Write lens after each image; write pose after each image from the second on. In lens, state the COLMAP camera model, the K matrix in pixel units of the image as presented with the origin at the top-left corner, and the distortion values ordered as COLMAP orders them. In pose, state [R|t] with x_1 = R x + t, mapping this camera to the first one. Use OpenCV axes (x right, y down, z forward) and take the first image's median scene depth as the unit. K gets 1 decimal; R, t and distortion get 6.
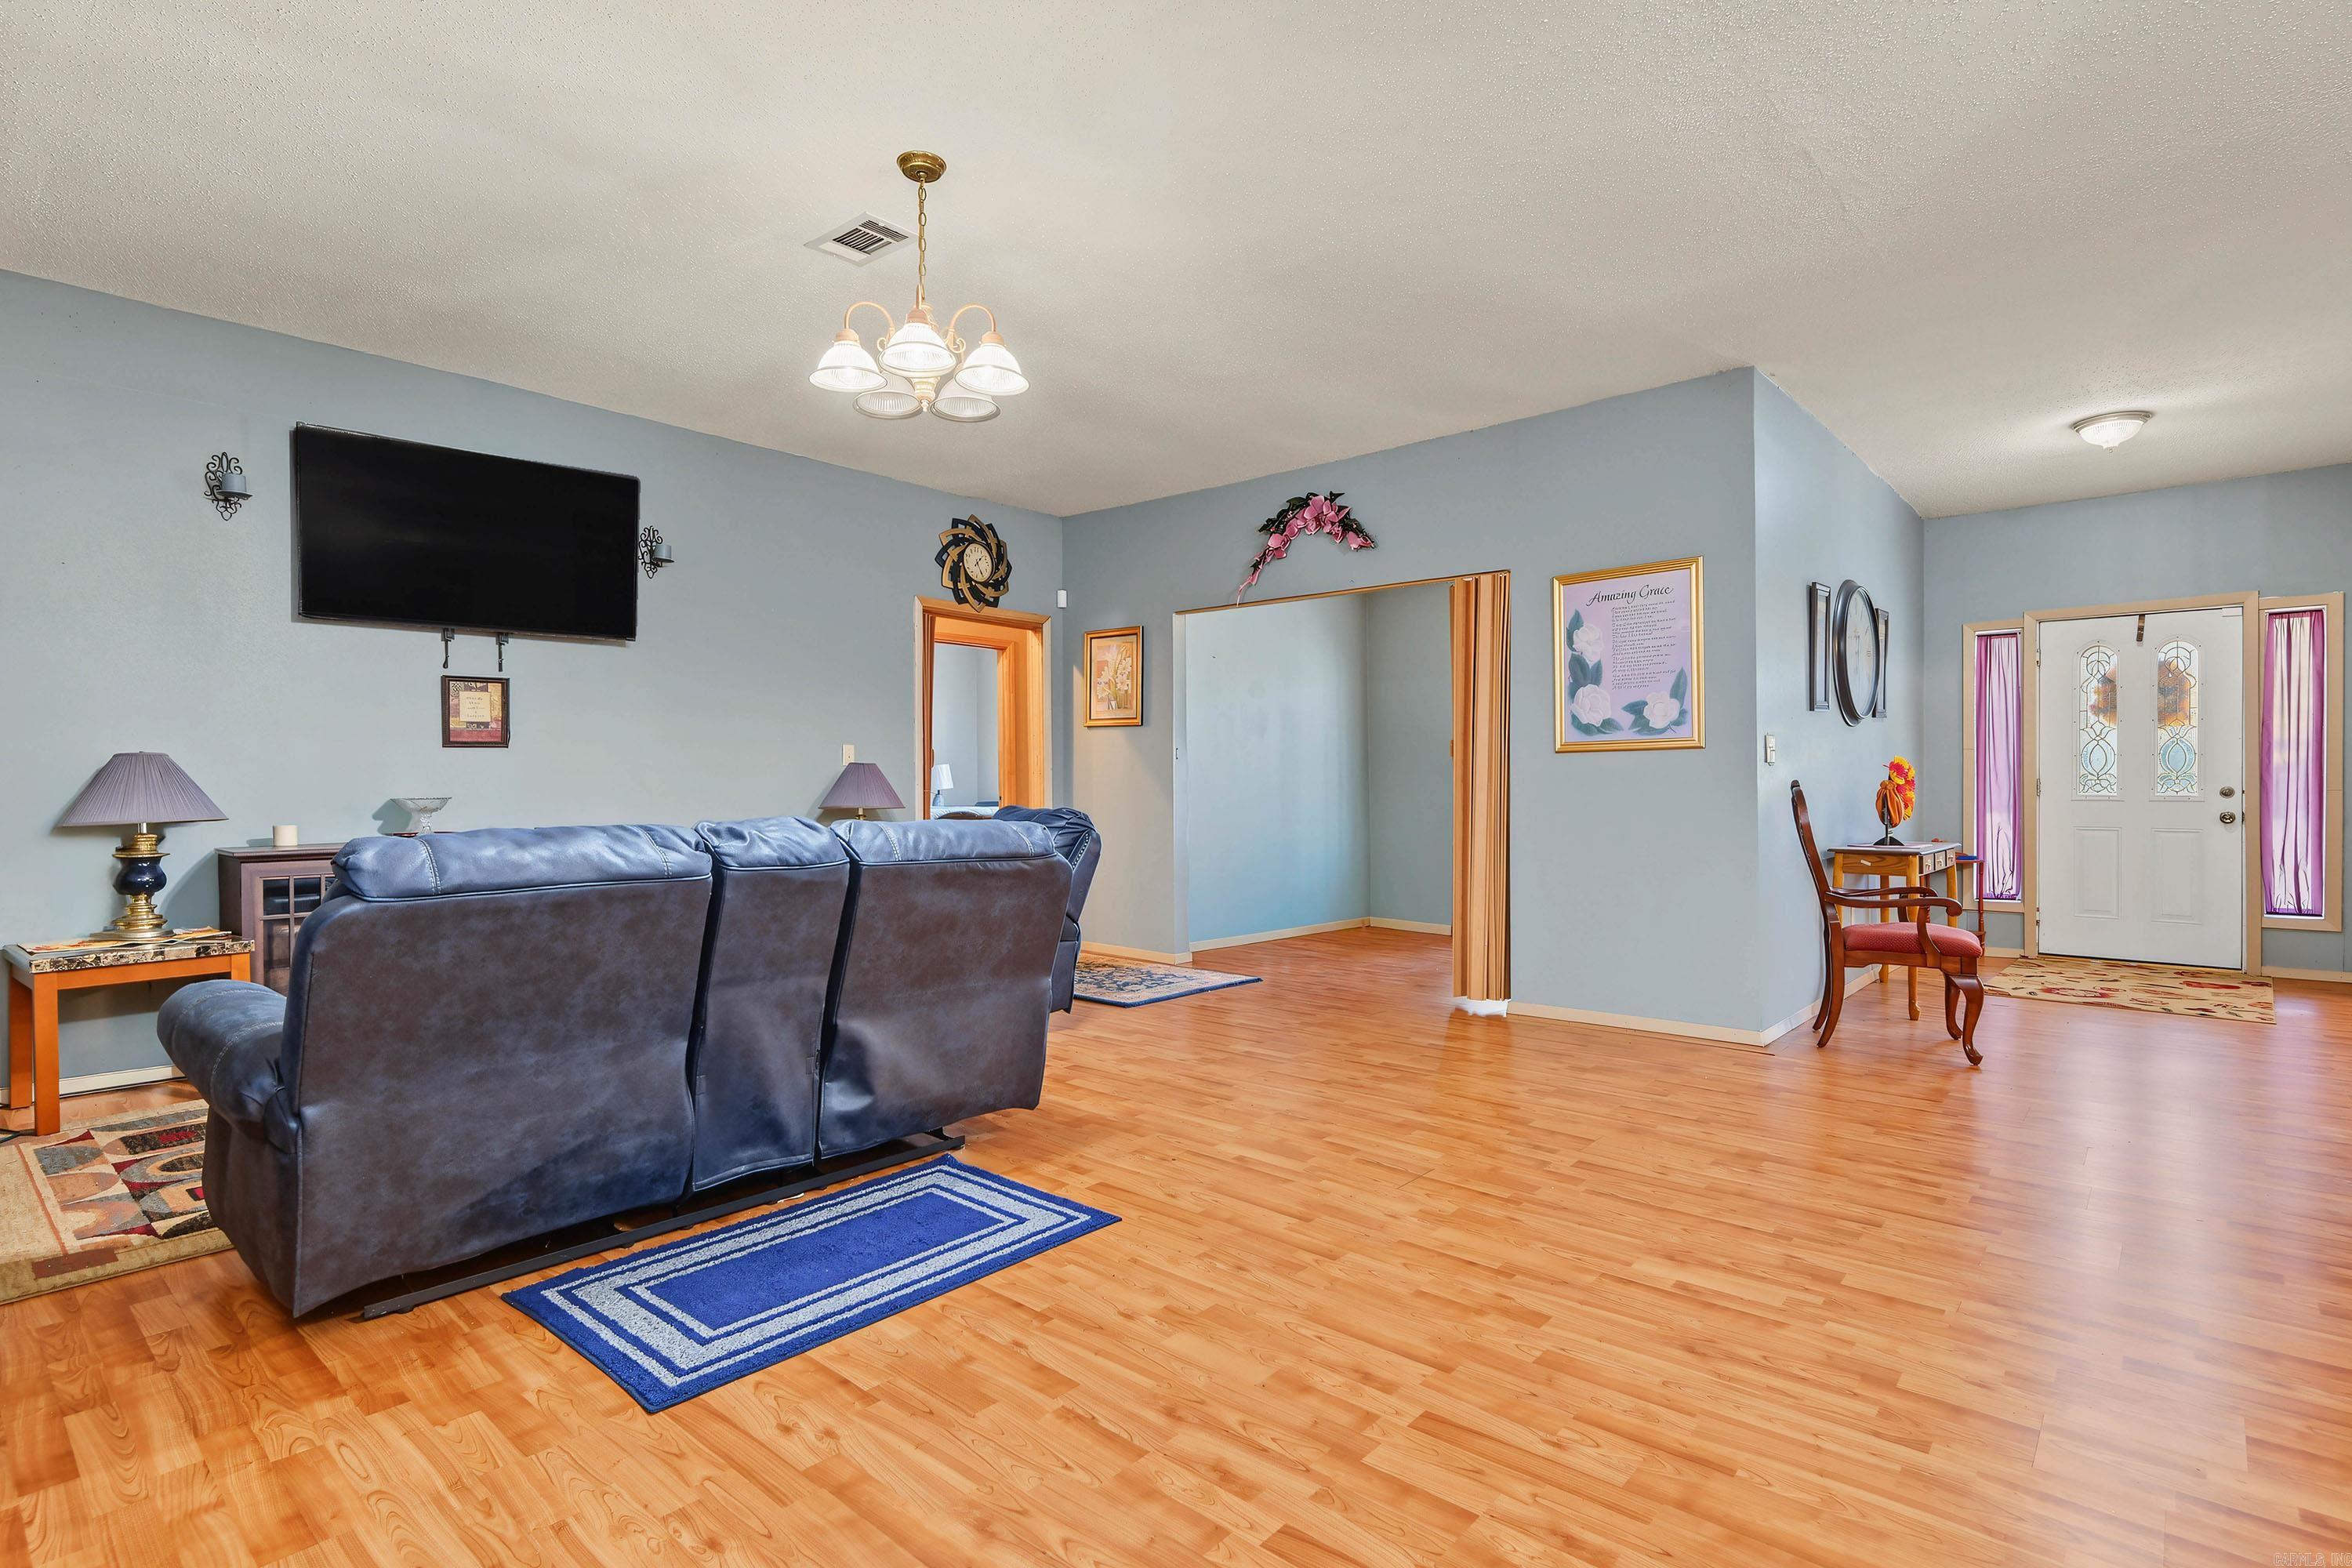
lens RADIAL K [[1145.4, 0, 1176.0], [0, 1145.4, 784.0], [0, 0, 1]] dist [-0.001210, -0.000292]
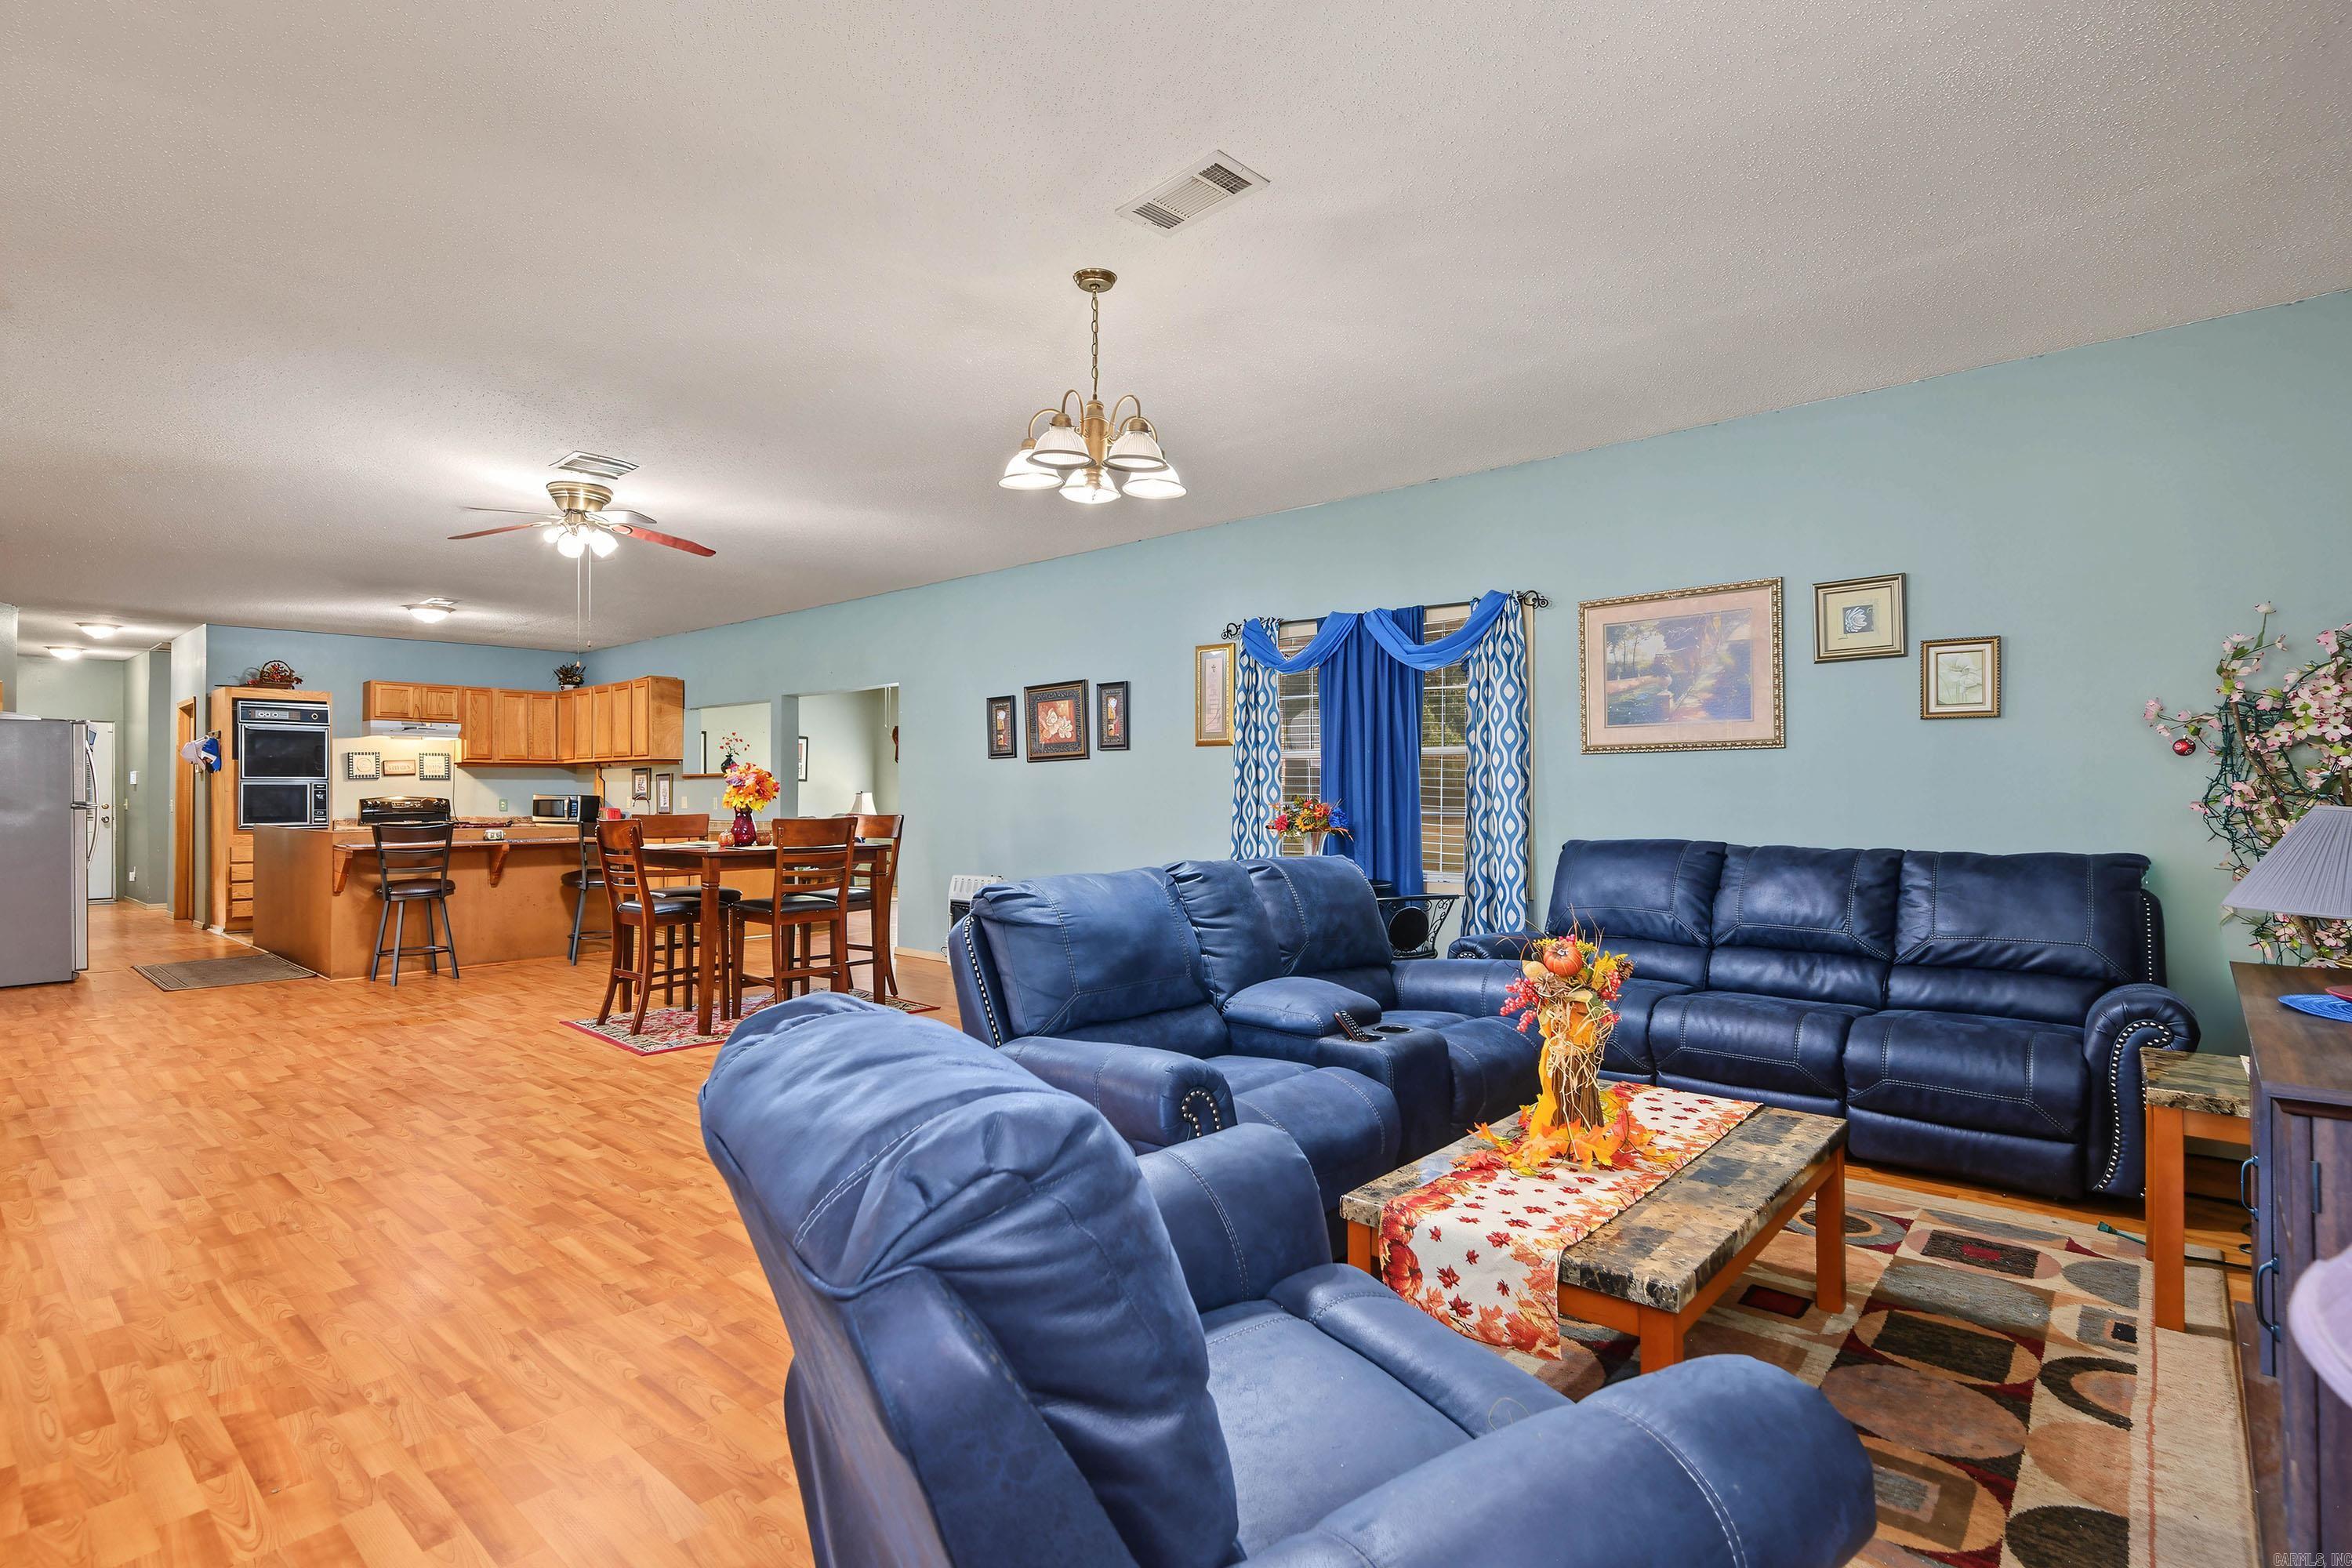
lens RADIAL K [[1145.4, 0, 1176.0], [0, 1145.4, 784.0], [0, 0, 1]] dist [-0.001210, -0.000292]
pose [[-0.999994, 0.002049, 0.002945, -0.272195], [0.002044, 0.999996, -0.001803, -0.045323], [-0.002949, -0.001797, -0.999994, 1.895793]]
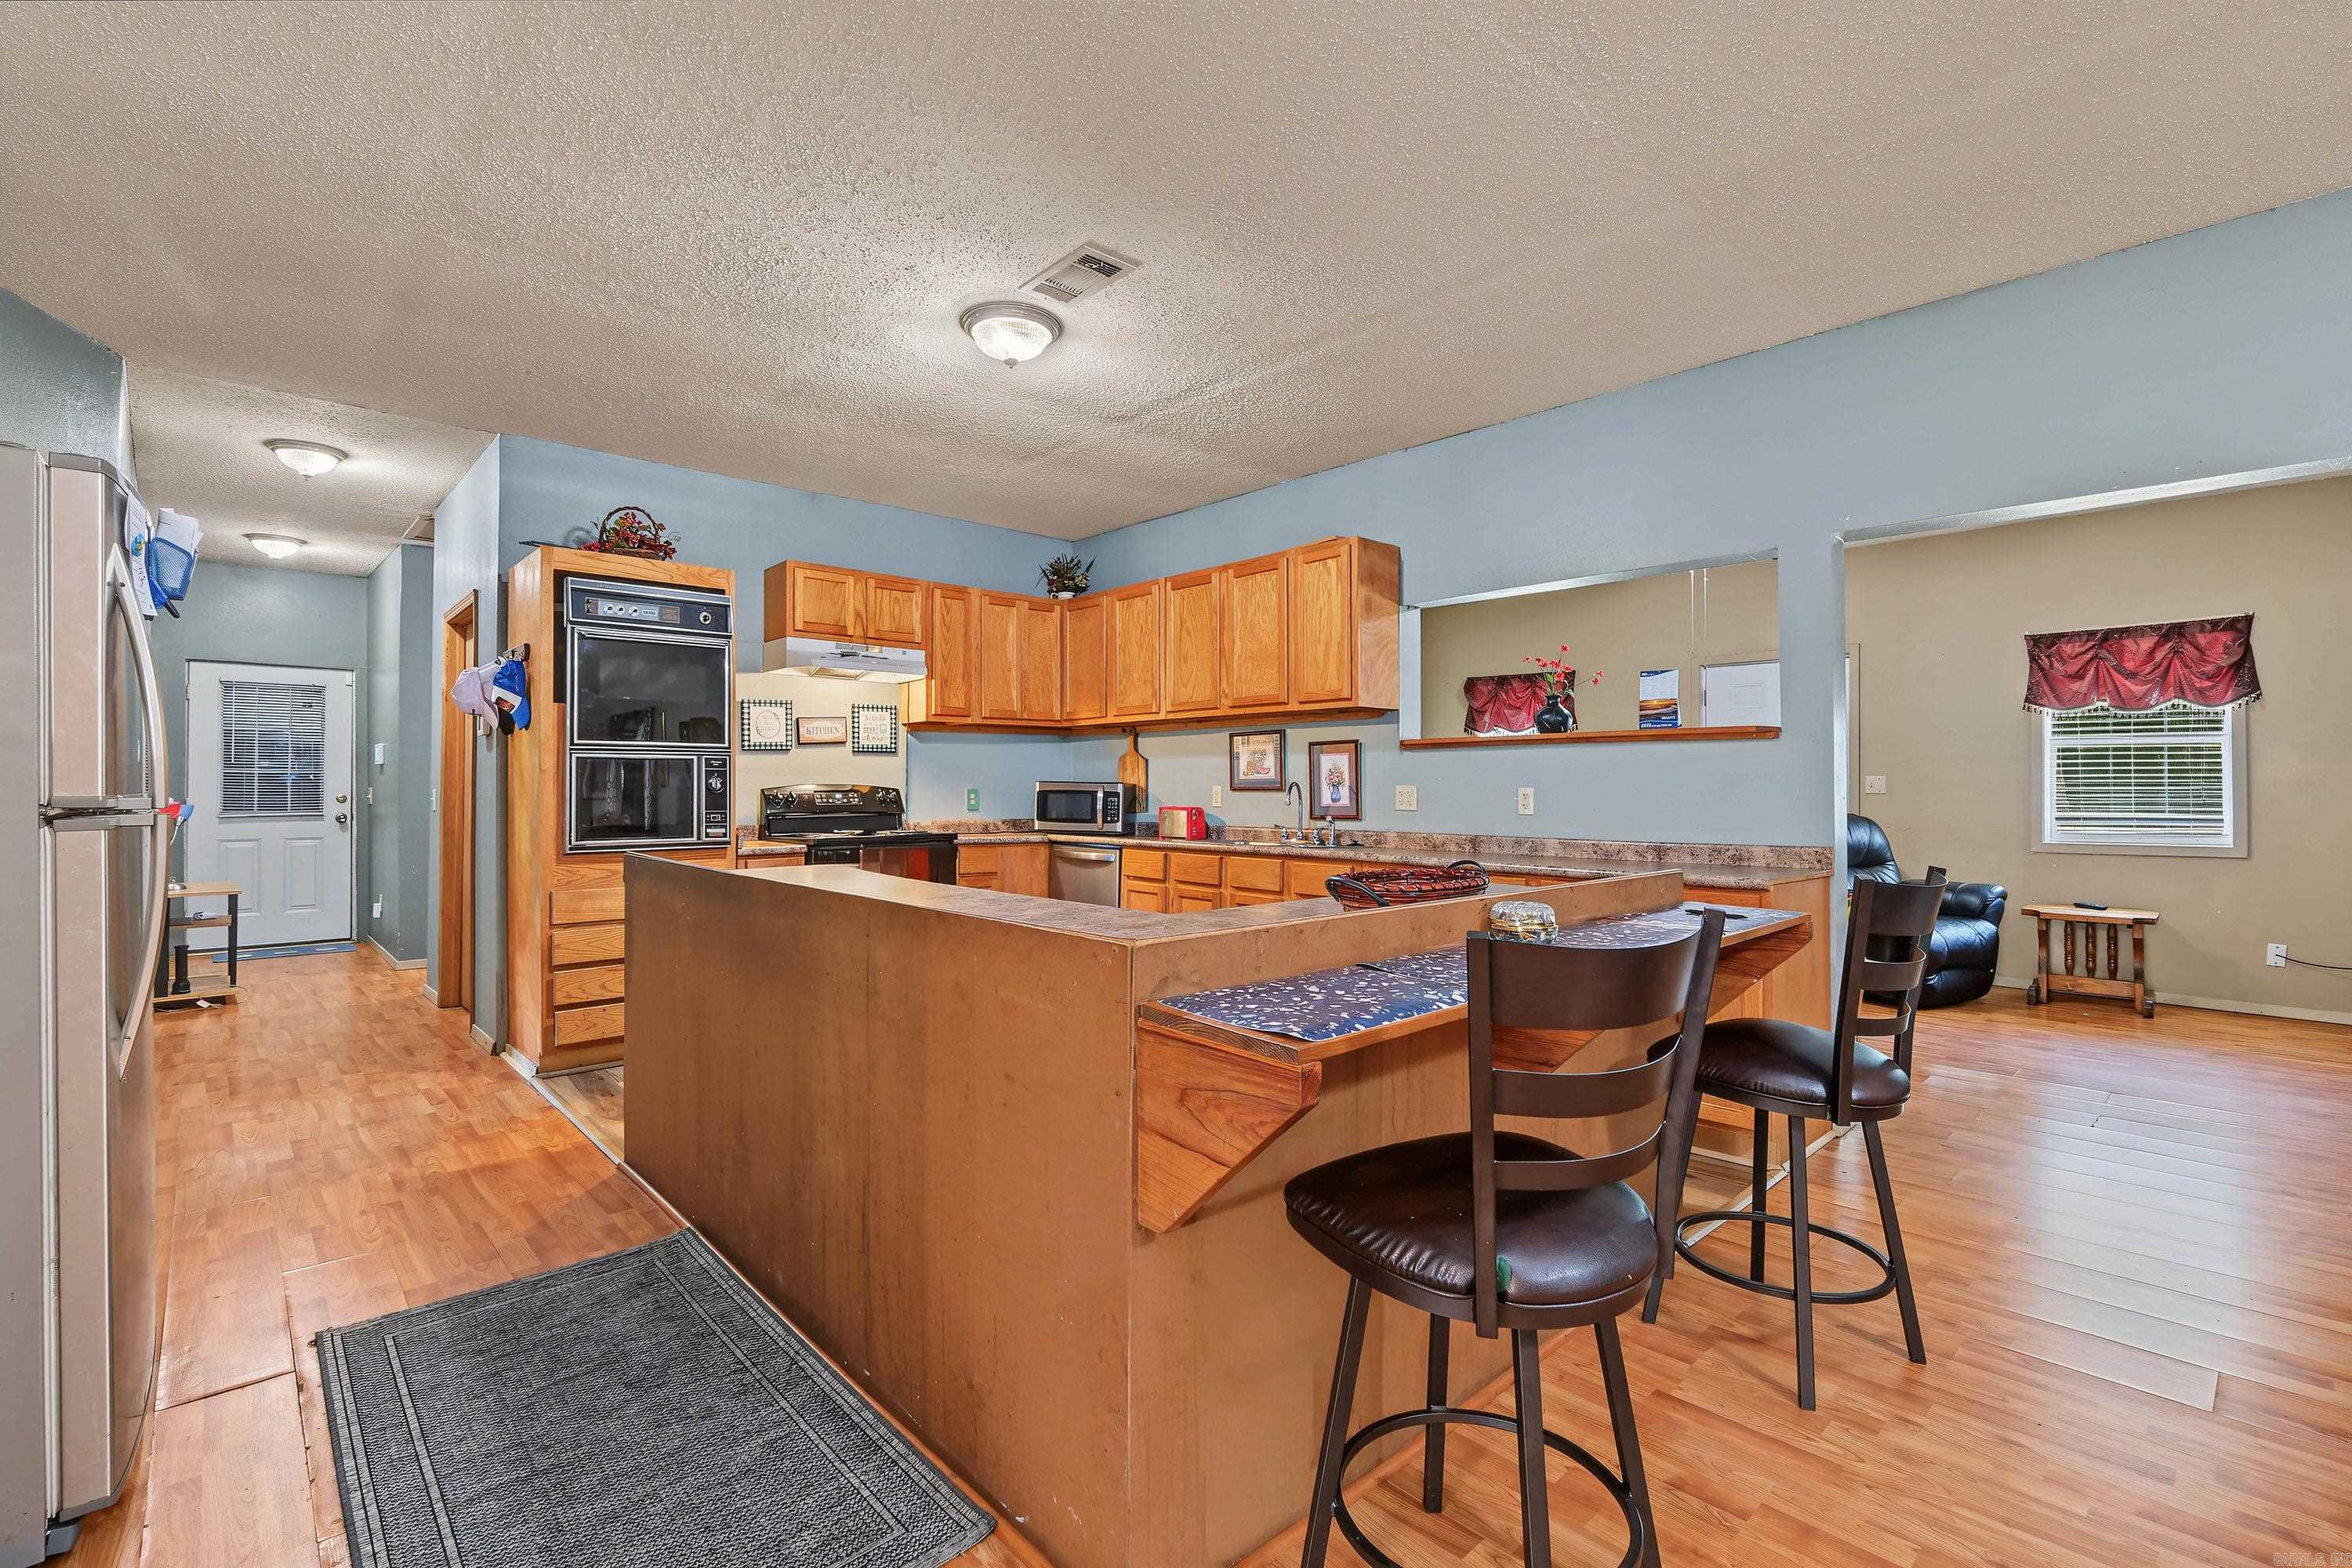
lens RADIAL K [[1053.6, 0, 1183.6], [0, 1053.6, 777.5], [0, 0, 1]] dist [-0.003338, -0.000626]
pose [[-0.994510, 0.000455, 0.104642, 1.280941], [0.000361, 1.000000, -0.000920, -0.027770], [-0.104643, -0.000877, -0.994510, 0.135035]]
